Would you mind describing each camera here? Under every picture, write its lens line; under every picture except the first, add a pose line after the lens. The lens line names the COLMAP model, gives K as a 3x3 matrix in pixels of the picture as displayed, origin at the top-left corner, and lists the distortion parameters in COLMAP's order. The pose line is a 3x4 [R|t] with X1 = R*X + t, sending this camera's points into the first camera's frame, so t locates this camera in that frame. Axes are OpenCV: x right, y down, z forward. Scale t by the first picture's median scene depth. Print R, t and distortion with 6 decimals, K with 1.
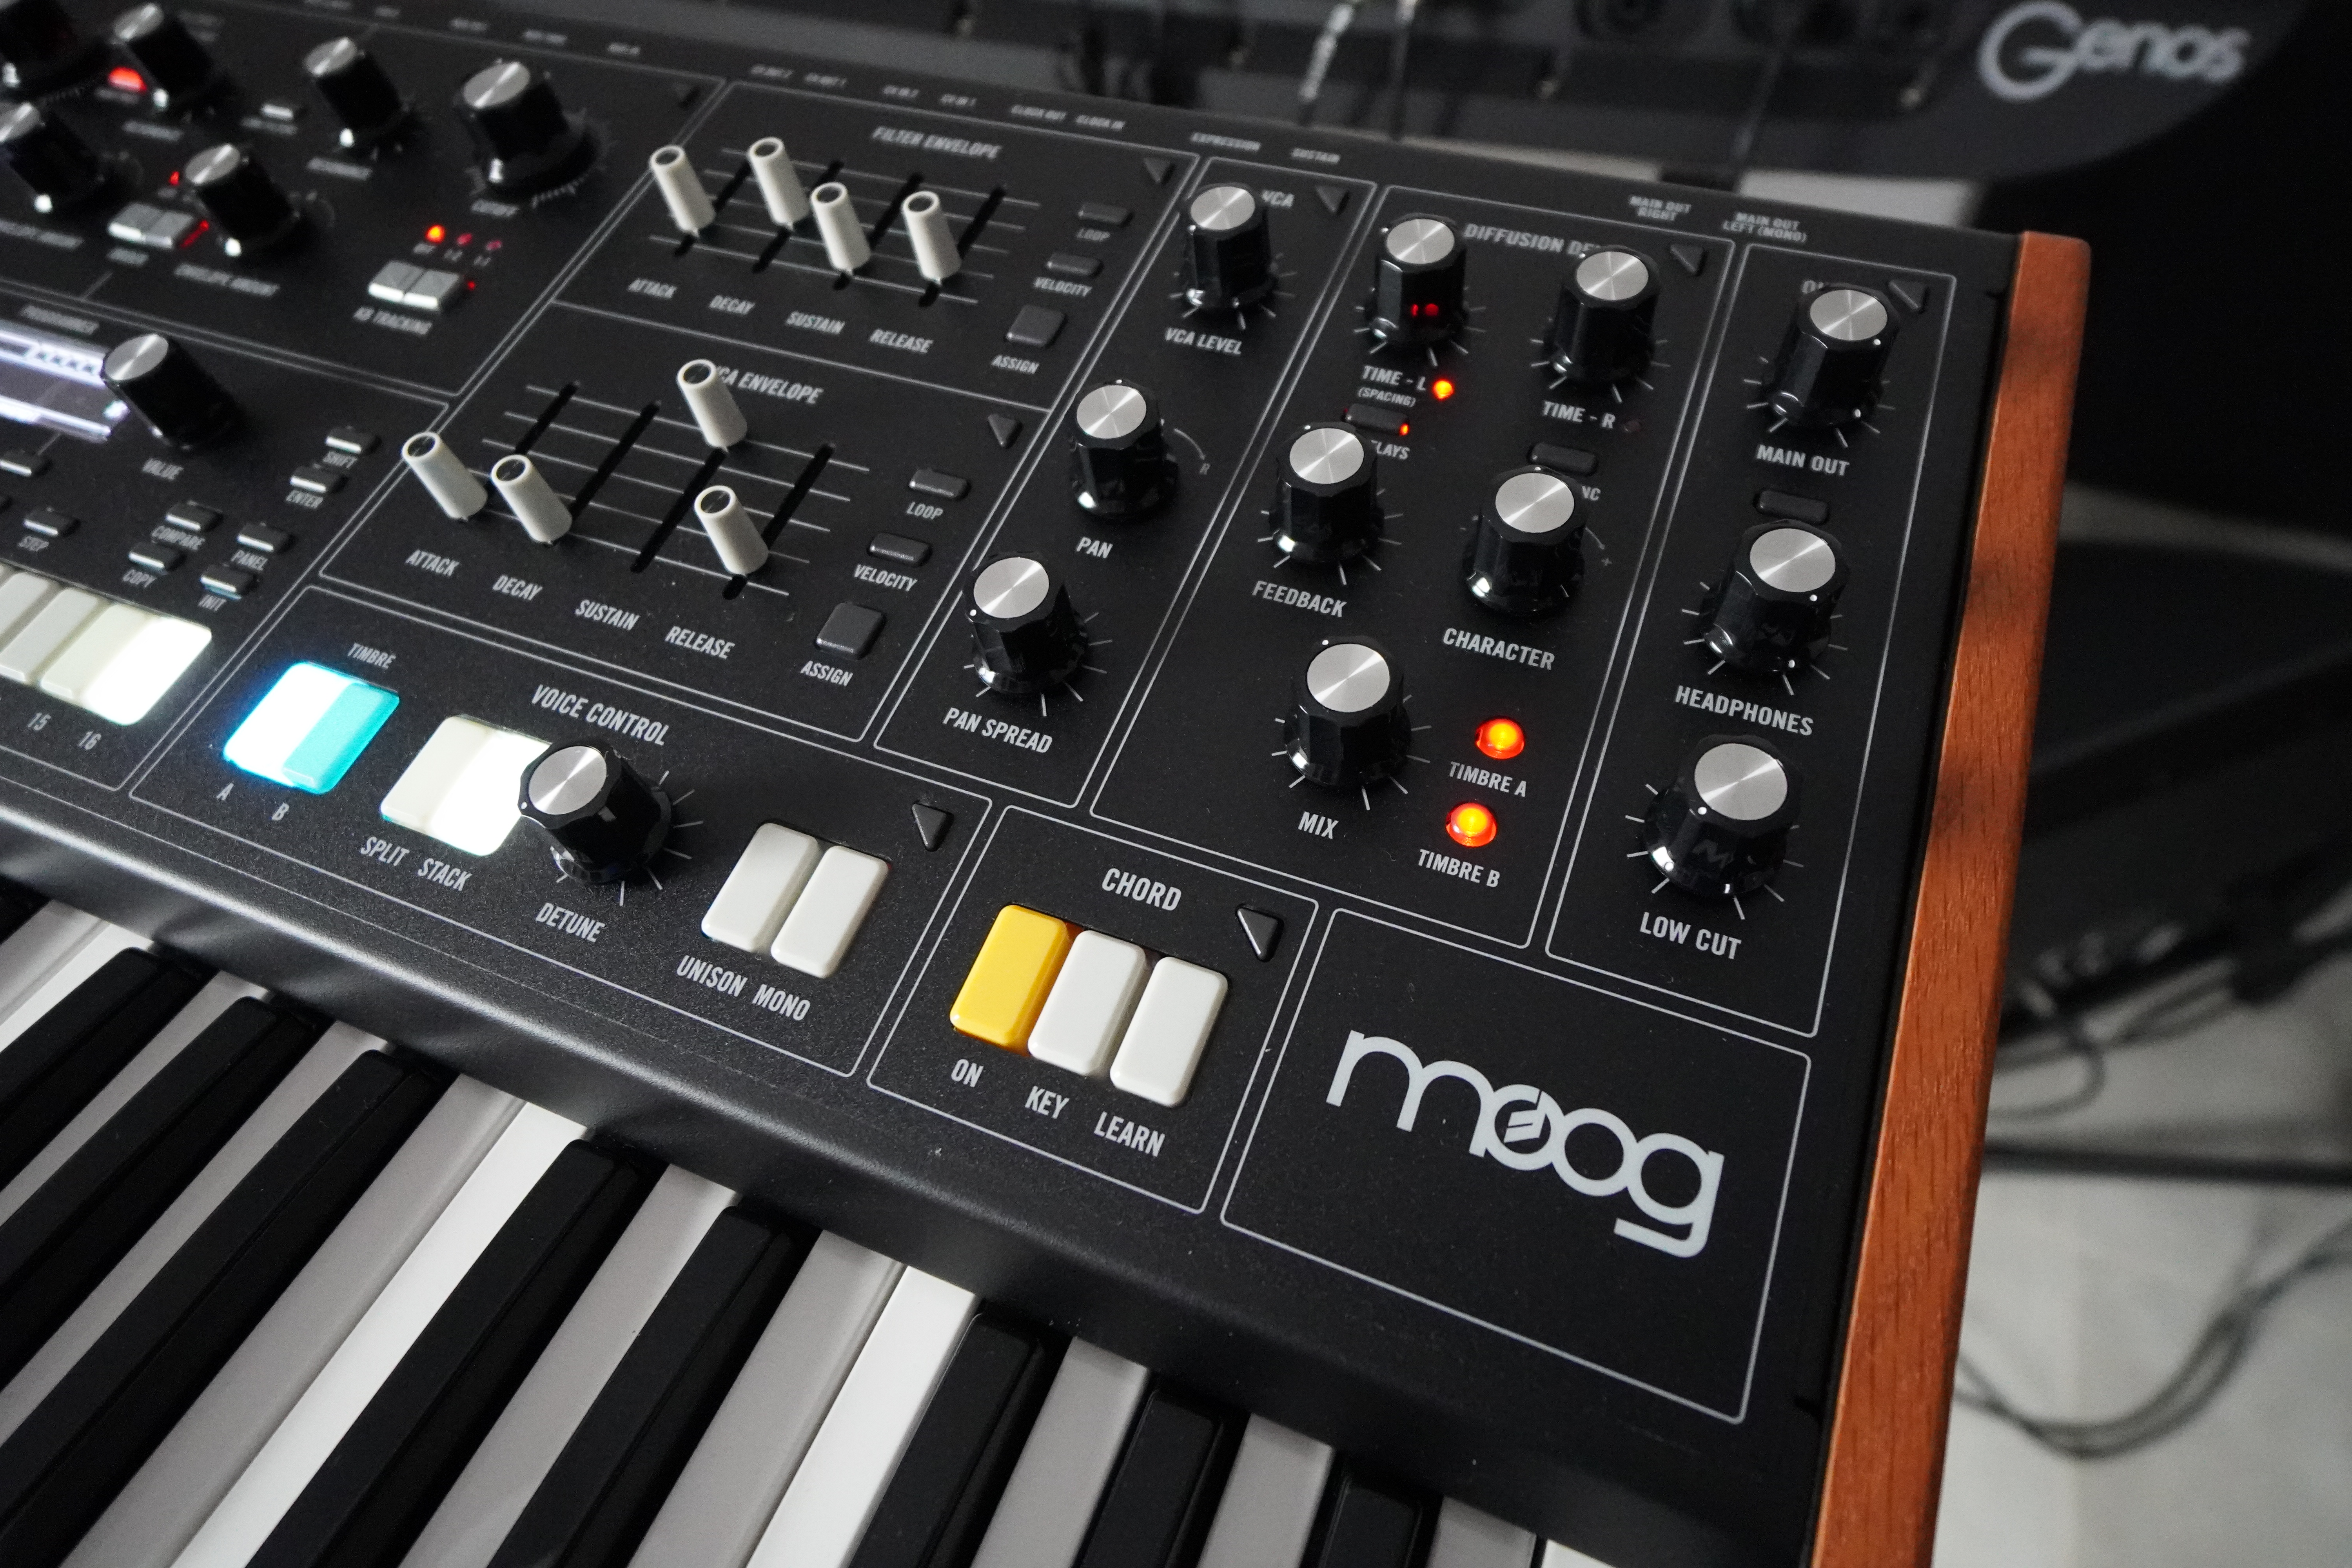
lens RADIAL K [[1406.8, 0, 1177.1], [0, 1406.8, 721.6], [0, 0, 1]] dist [-0.021670, 0.029153]
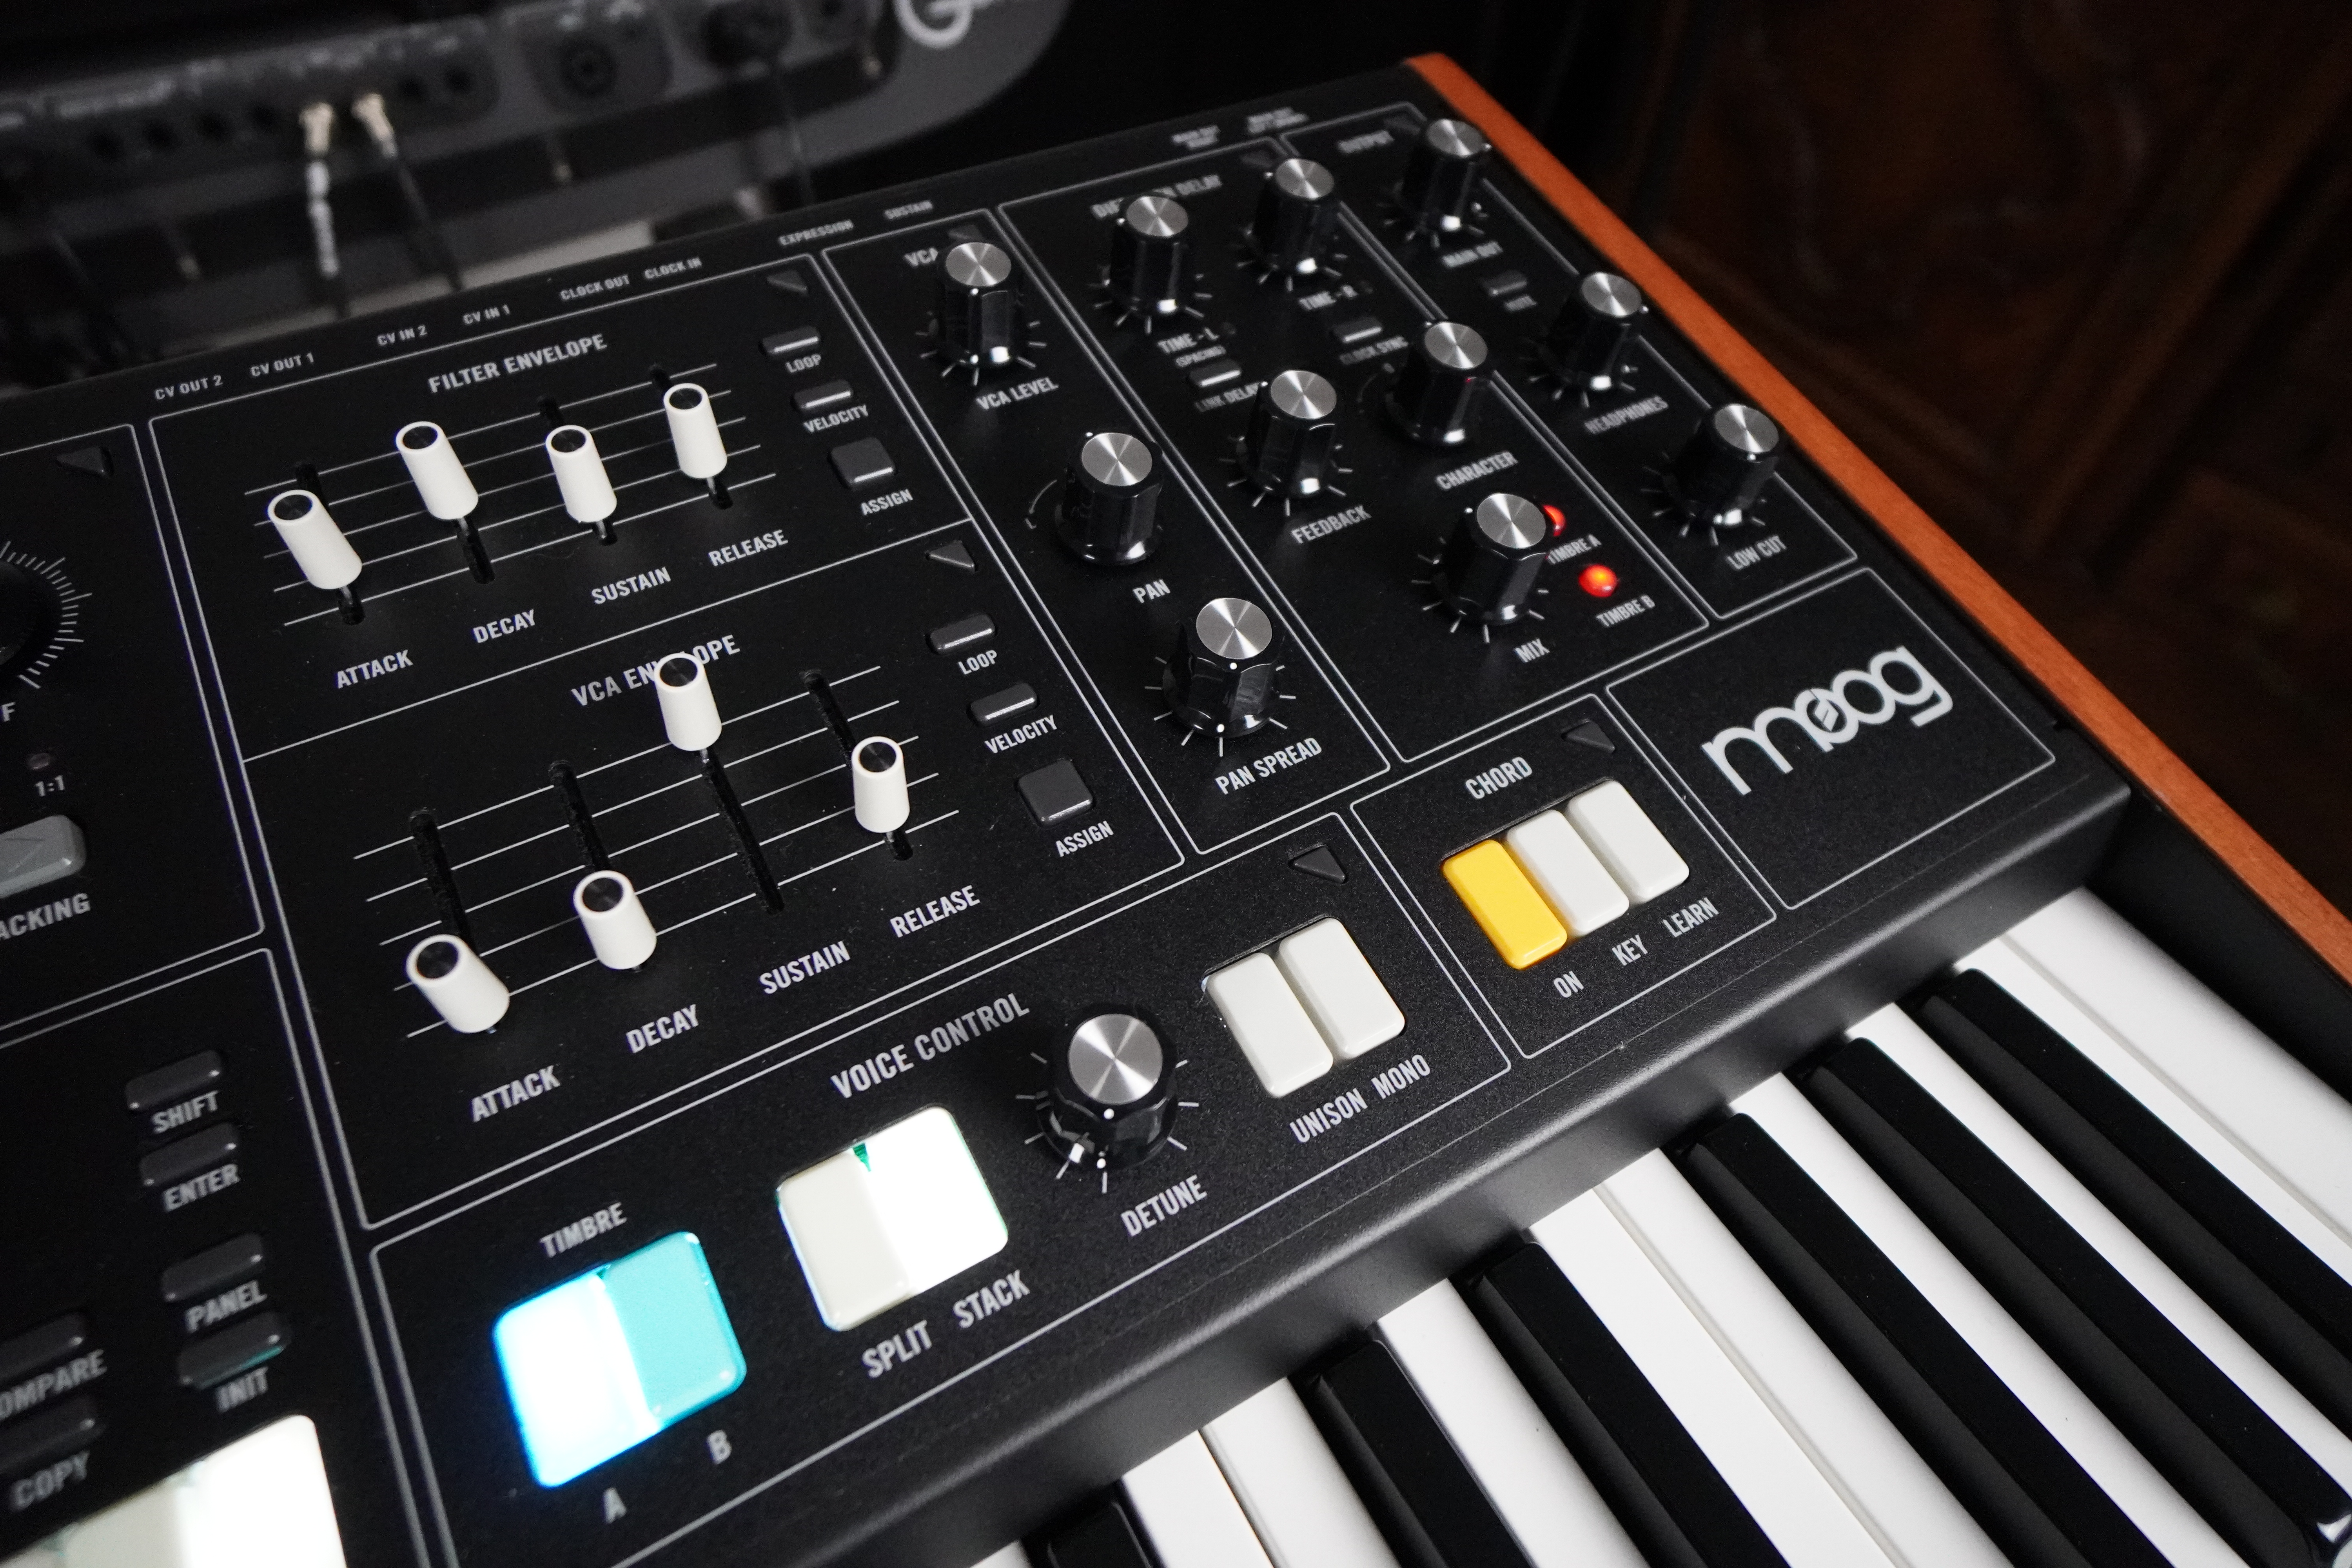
lens RADIAL K [[1449.1, 0, 1169.5], [0, 1449.1, 750.9], [0, 0, 1]] dist [-0.031905, 0.036588]
pose [[0.601346, -0.548541, 0.580936, -0.783498], [0.569761, 0.804137, 0.169518, -0.221931], [-0.560139, 0.229056, 0.796102, 0.241815]]
